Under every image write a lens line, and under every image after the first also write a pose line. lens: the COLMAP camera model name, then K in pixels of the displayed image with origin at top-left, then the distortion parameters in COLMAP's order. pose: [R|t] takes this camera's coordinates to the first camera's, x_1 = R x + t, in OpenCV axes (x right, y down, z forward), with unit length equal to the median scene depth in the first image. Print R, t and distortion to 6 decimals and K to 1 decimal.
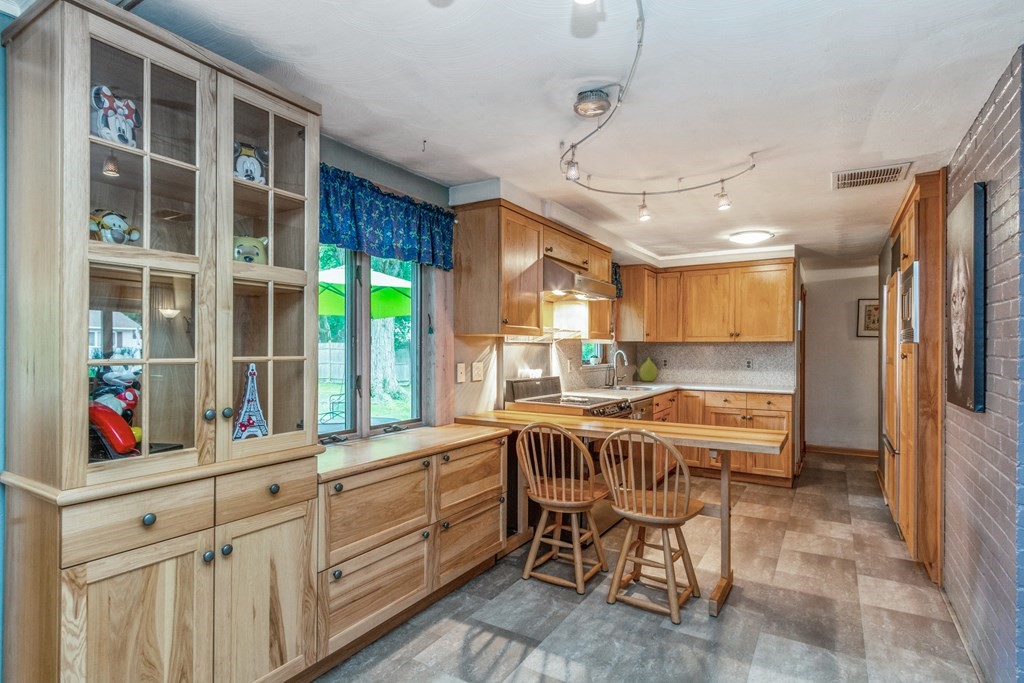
lens RADIAL K [[524.2, 0, 509.9], [0, 524.2, 348.8], [0, 0, 1]] dist [0.002994, -0.001487]
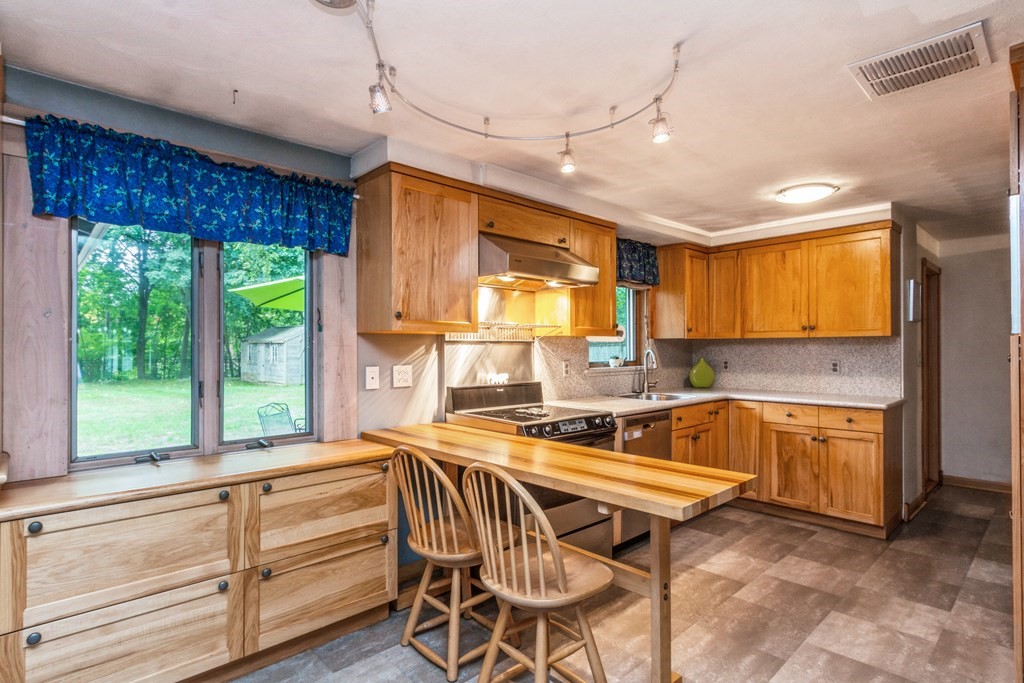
lens RADIAL K [[524.2, 0, 506.4], [0, 524.2, 346.2], [0, 0, 1]] dist [0.002994, -0.001487]
pose [[0.965253, -0.007213, -0.261219, 0.374459], [0.006055, 0.999968, -0.005237, 0.000940], [0.261249, 0.003474, 0.965265, 0.282312]]
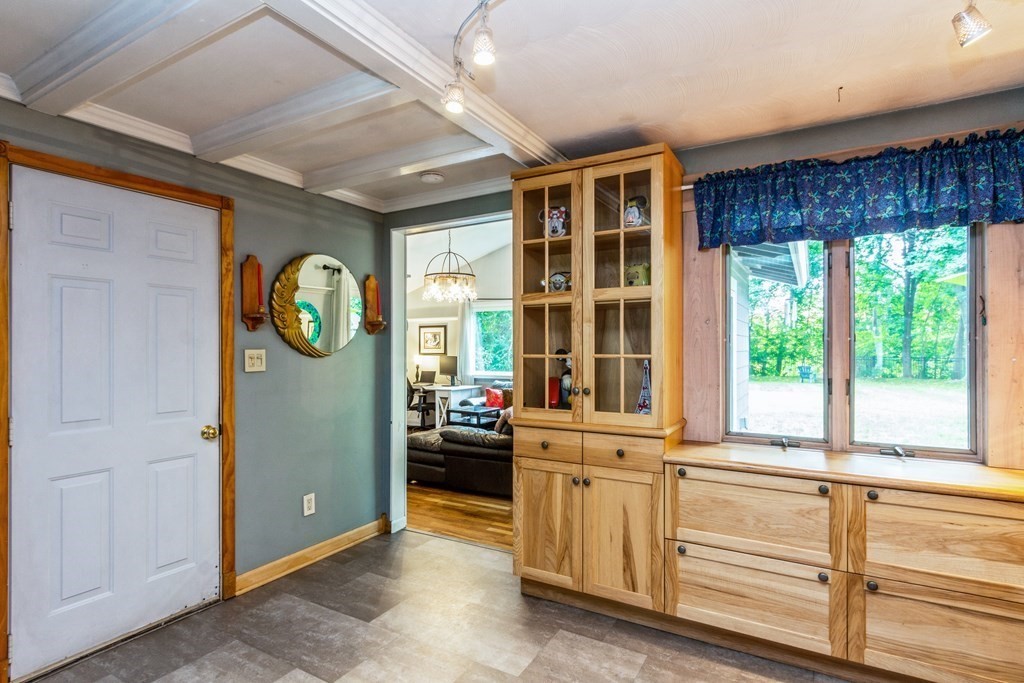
lens RADIAL K [[524.2, 0, 503.2], [0, 524.2, 344.9], [0, 0, 1]] dist [0.002994, -0.001487]
pose [[0.019996, -0.007597, -0.999771, 0.526141], [0.002339, 0.999969, -0.007552, -0.000226], [0.999797, -0.002187, 0.020013, 0.397068]]
